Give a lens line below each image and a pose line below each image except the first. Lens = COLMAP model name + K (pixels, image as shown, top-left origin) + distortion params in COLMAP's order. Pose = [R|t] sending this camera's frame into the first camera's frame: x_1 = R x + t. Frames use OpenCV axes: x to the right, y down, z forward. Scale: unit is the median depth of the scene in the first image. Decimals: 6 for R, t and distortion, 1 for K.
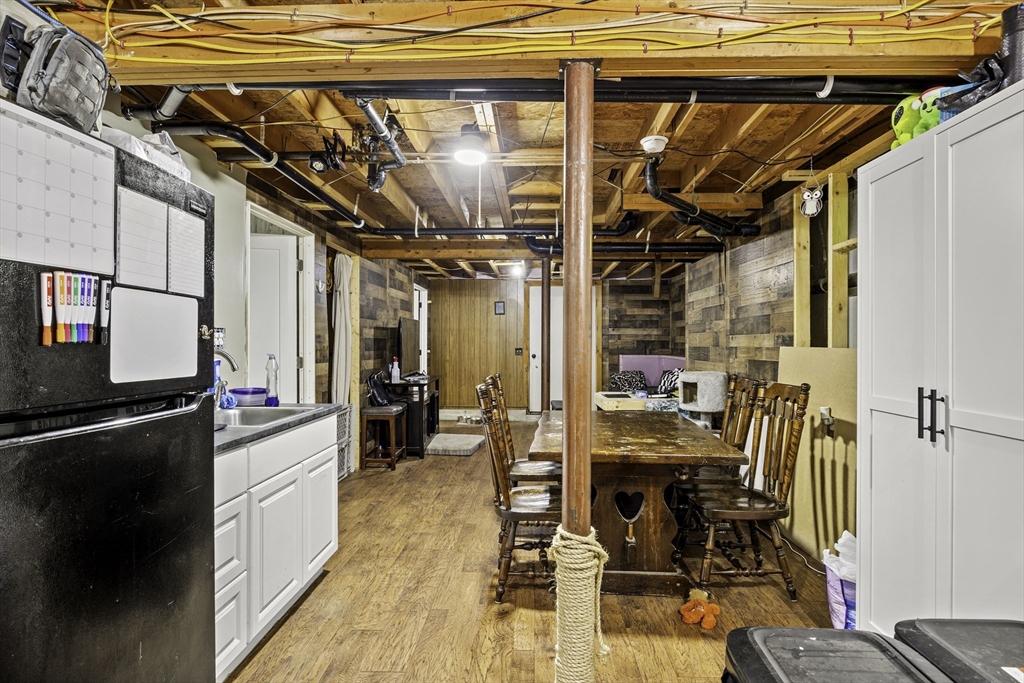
lens RADIAL K [[528.5, 0, 512.0], [0, 528.5, 341.5], [0, 0, 1]] dist [-0.011966, -0.000035]
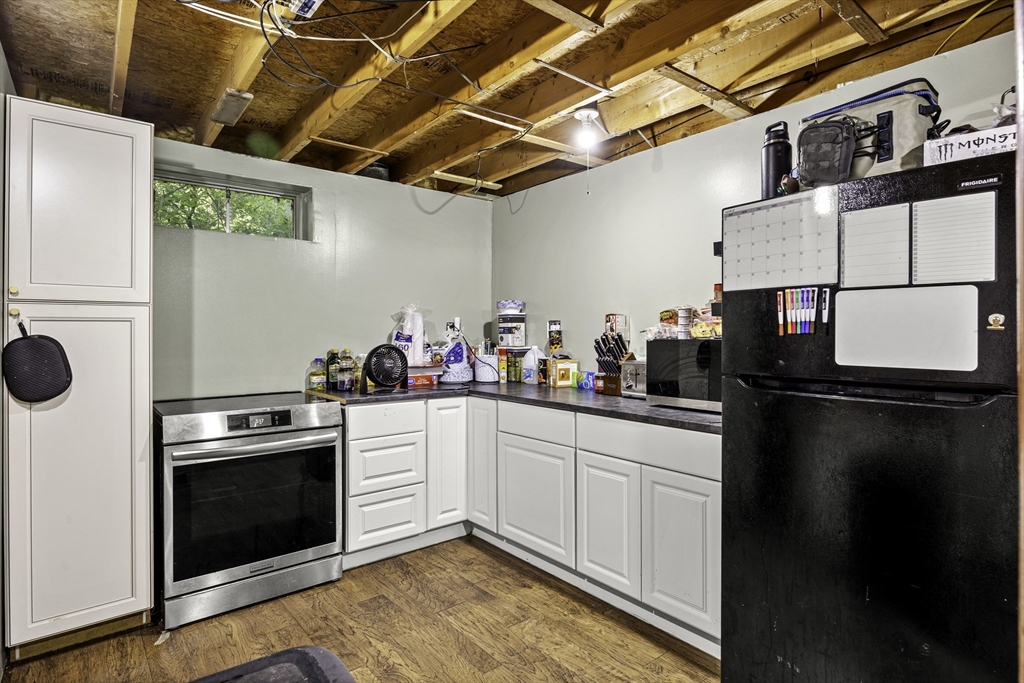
lens RADIAL K [[523.0, 0, 512.0], [0, 523.0, 341.5], [0, 0, 1]] dist [0.002031, 0.000226]
pose [[-0.751775, 0.002674, -0.659414, 0.347866], [-0.003883, 0.999956, 0.008481, 0.006360], [0.659408, 0.008936, -0.751732, 0.699328]]
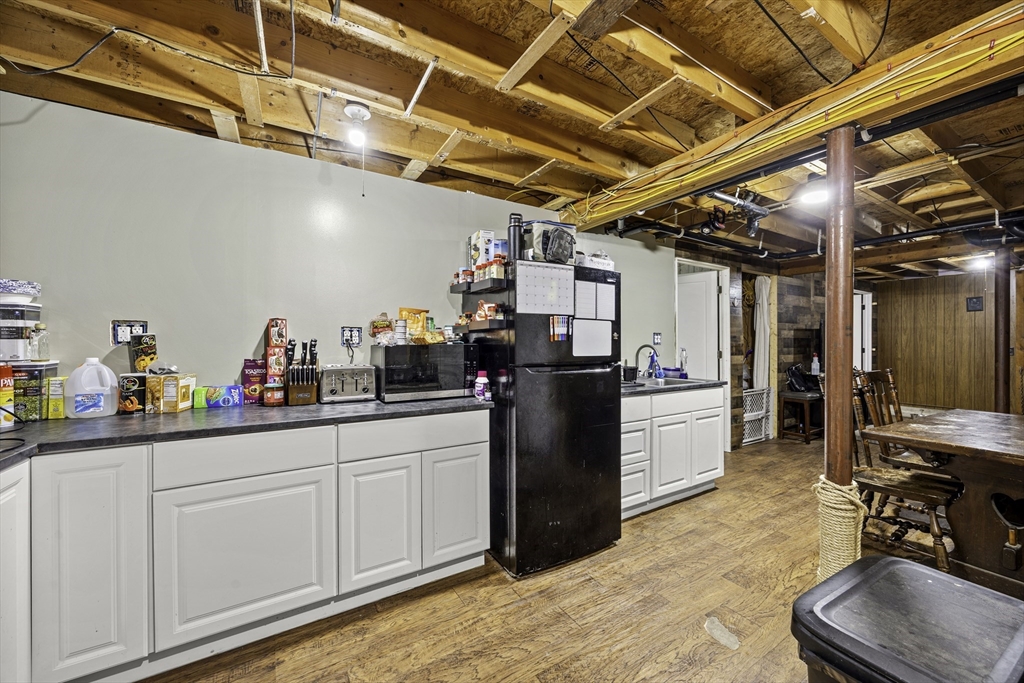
lens RADIAL K [[389.1, 0, 517.3], [0, 389.1, 345.1], [0, 0, 1]] dist [-0.001426, 0.000029]
pose [[0.547943, 0.005871, -0.836495, 0.344105], [0.002357, 0.999961, 0.008562, 0.003407], [0.836512, -0.006663, 0.547908, -0.146385]]
